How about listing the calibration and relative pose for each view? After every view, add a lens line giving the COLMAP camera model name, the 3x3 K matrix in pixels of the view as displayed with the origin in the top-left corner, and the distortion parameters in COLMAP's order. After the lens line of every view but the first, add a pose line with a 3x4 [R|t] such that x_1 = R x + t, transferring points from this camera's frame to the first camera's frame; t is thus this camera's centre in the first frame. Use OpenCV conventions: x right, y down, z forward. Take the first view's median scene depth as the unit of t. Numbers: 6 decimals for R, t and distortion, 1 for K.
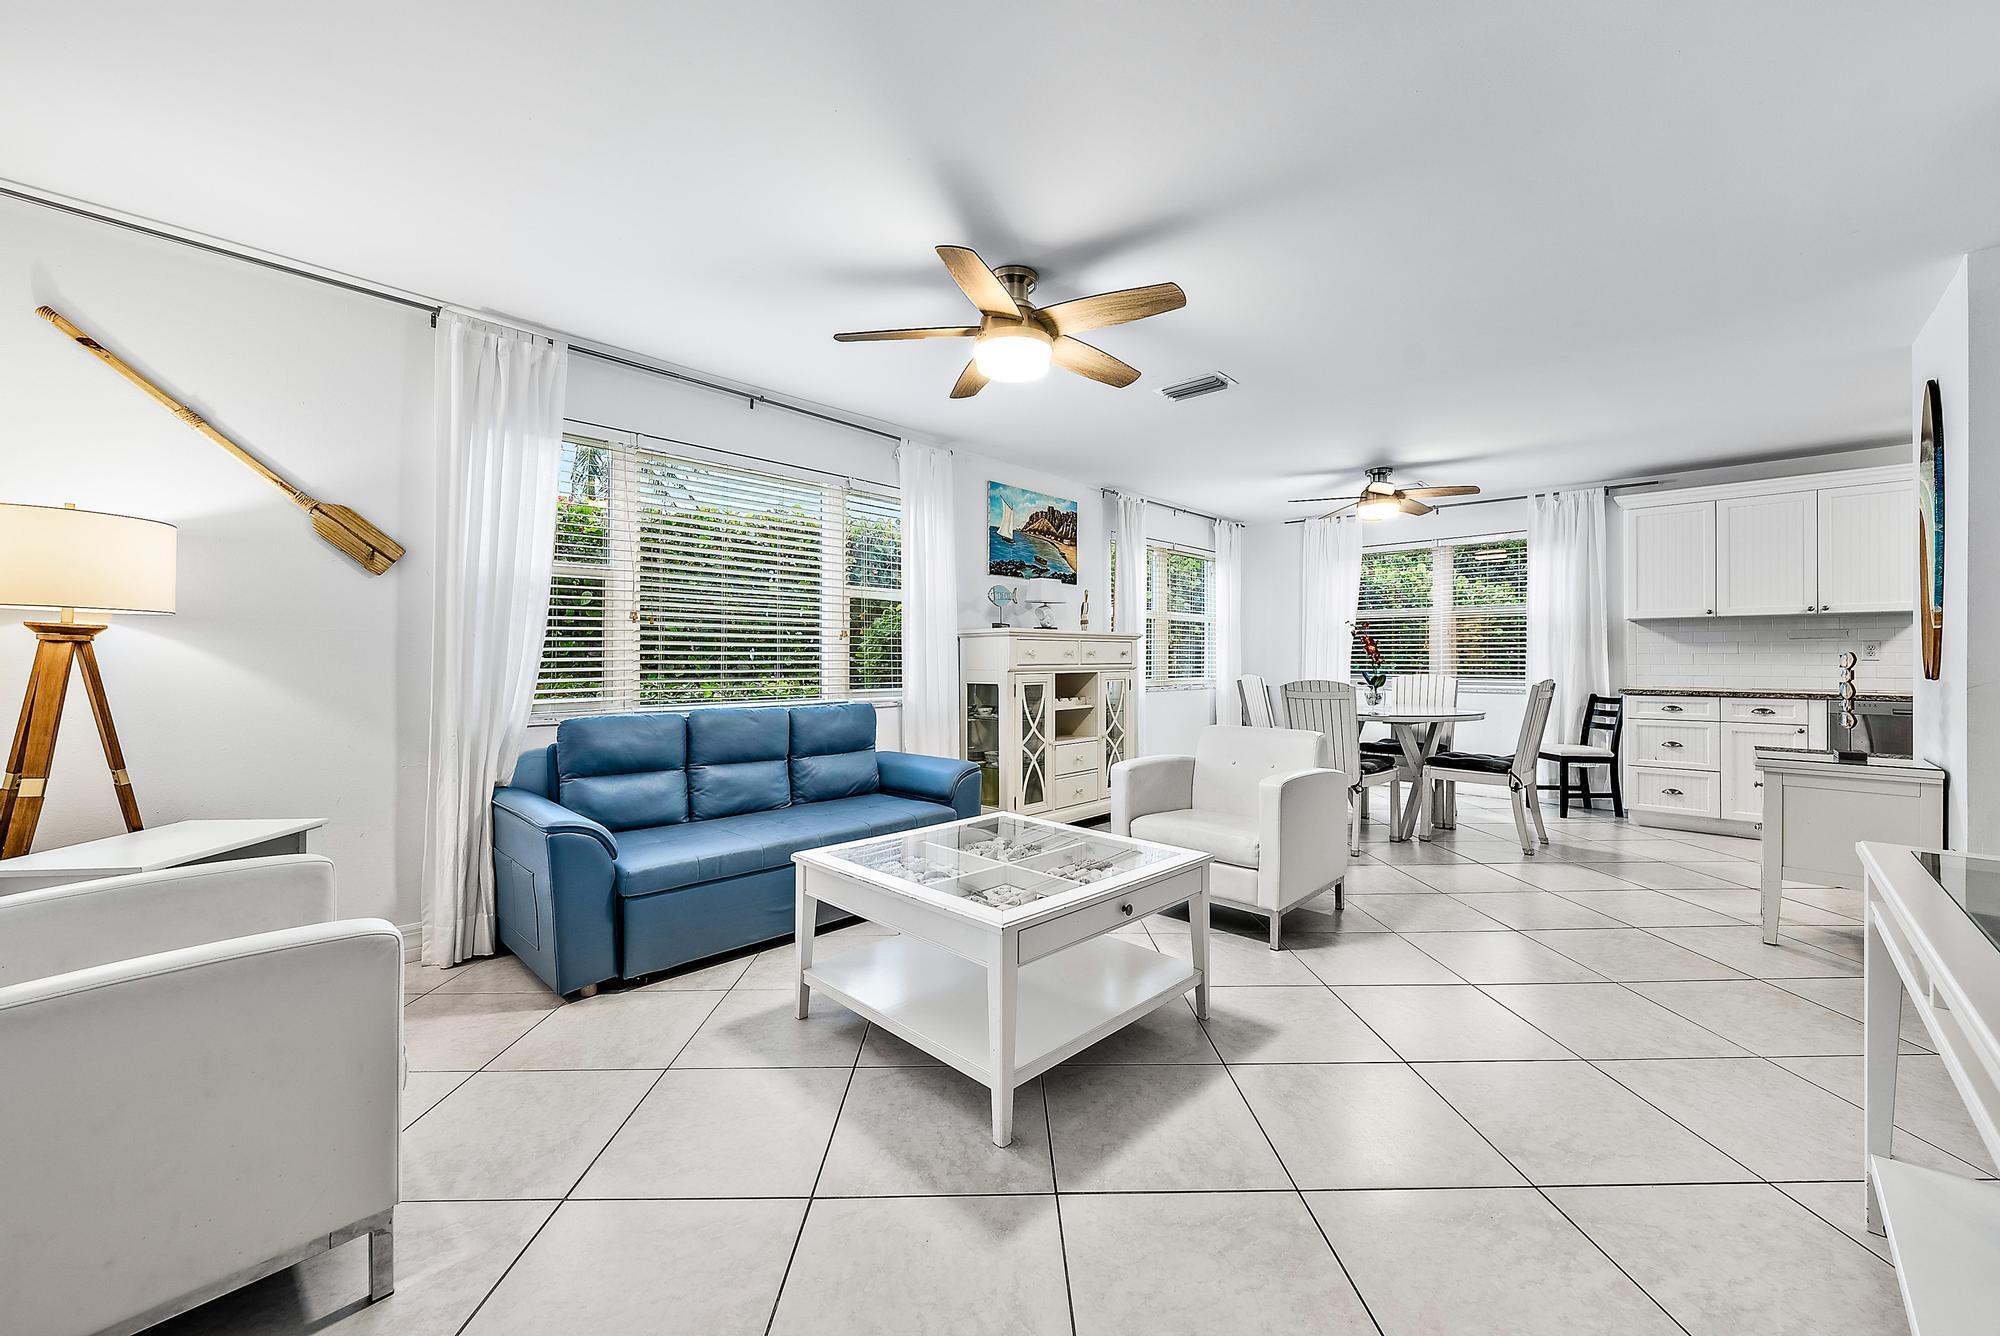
lens RADIAL K [[807.5, 0, 1017.4], [0, 807.5, 625.0], [0, 0, 1]] dist [0.011034, -0.000364]
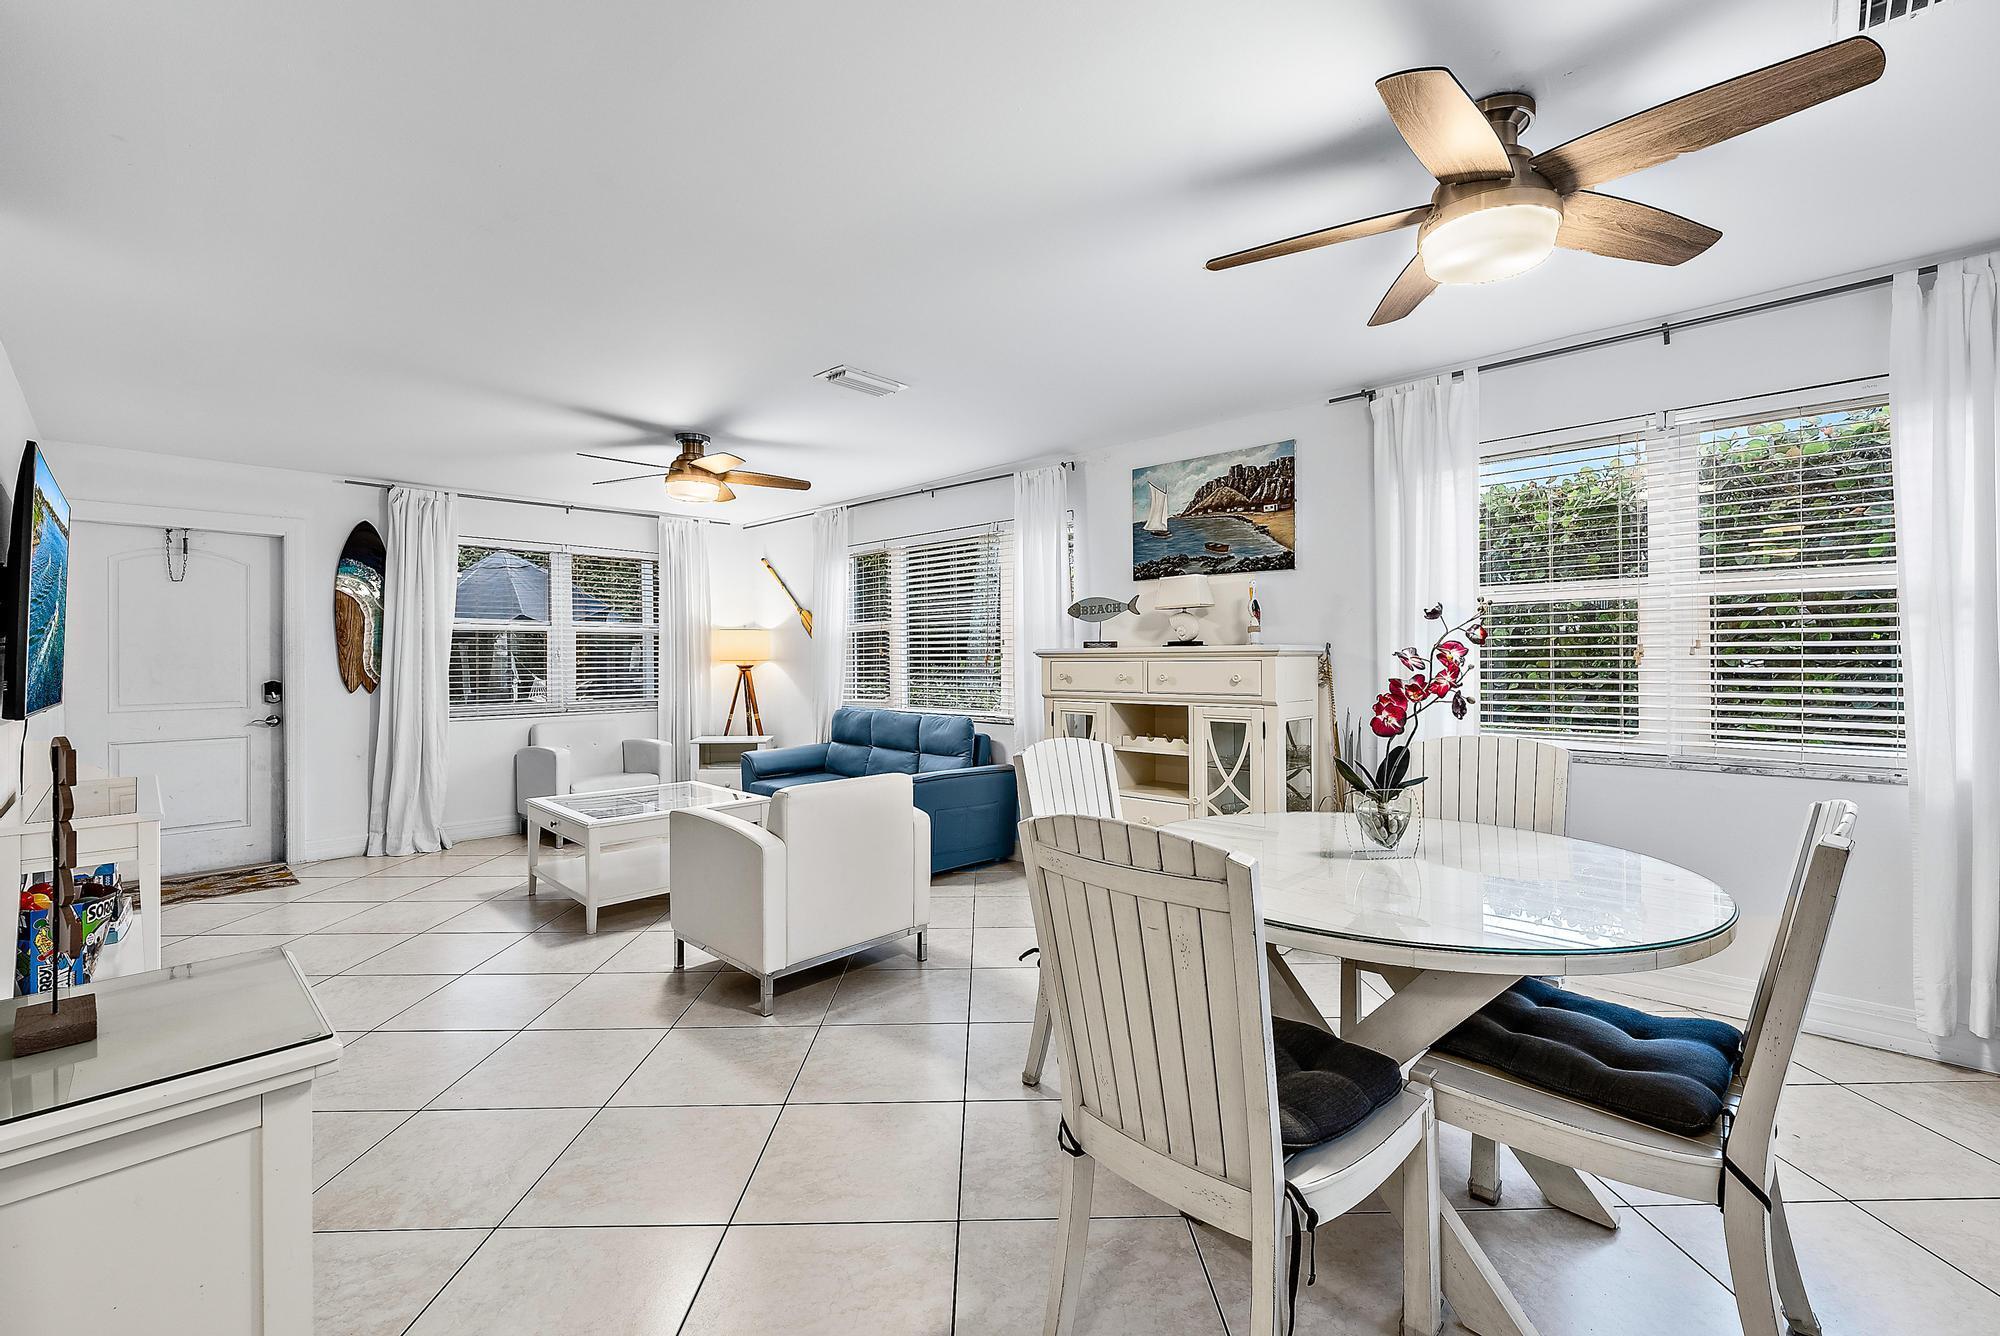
lens RADIAL K [[830.0, 0, 996.6], [0, 830.0, 673.5], [0, 0, 1]] dist [-0.004428, -0.000348]
pose [[-0.033734, -0.011506, -0.999365, 0.816079], [0.020760, 0.999710, -0.012211, 0.038882], [0.999215, -0.021159, -0.033486, 0.878565]]
